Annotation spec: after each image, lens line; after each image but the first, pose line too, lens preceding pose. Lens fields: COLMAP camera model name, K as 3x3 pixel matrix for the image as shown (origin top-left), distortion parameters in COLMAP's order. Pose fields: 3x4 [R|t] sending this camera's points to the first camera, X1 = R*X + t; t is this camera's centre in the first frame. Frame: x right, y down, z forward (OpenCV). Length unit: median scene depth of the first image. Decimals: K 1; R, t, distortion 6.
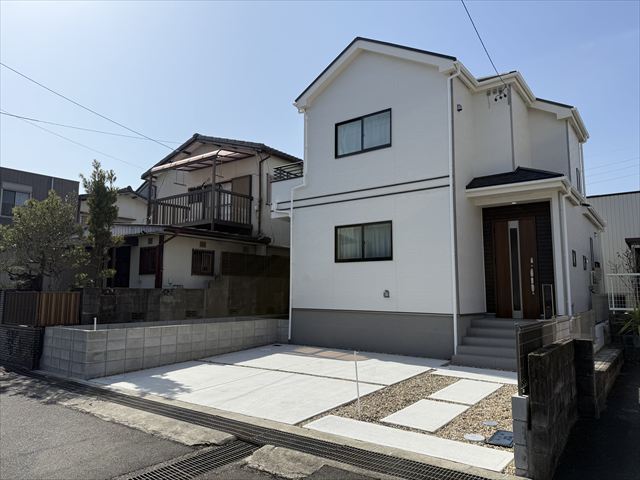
lens RADIAL K [[447.7, 0, 317.9], [0, 447.7, 238.4], [0, 0, 1]] dist [0.059479, -0.071109]
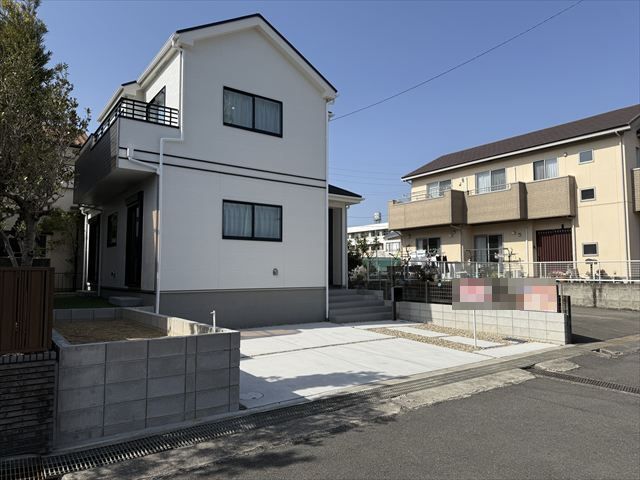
lens RADIAL K [[447.7, 0, 313.9], [0, 447.7, 241.0], [0, 0, 1]] dist [0.059479, -0.071109]
pose [[0.291905, 0.064511, 0.954269, -0.832354], [-0.116675, 0.992673, -0.031417, 0.069362], [-0.949304, -0.102168, 0.297293, 0.570575]]
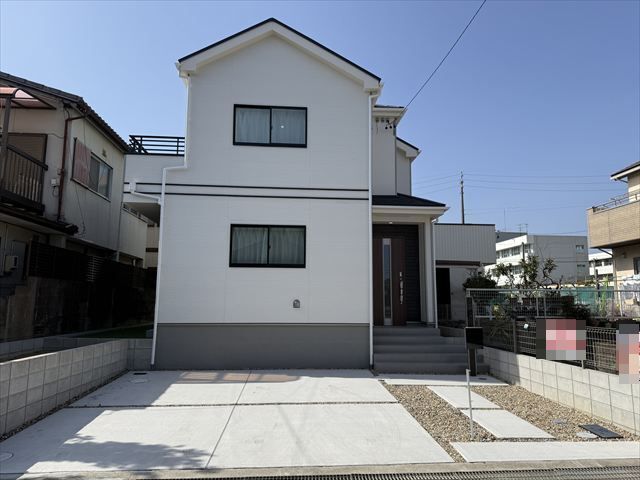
lens RADIAL K [[447.7, 0, 315.6], [0, 447.7, 241.8], [0, 0, 1]] dist [0.059479, -0.071109]
pose [[0.754003, 0.091070, 0.650527, -0.413917], [-0.084645, 0.995556, -0.041264, 0.029436], [-0.651395, -0.023951, 0.758361, 0.264988]]
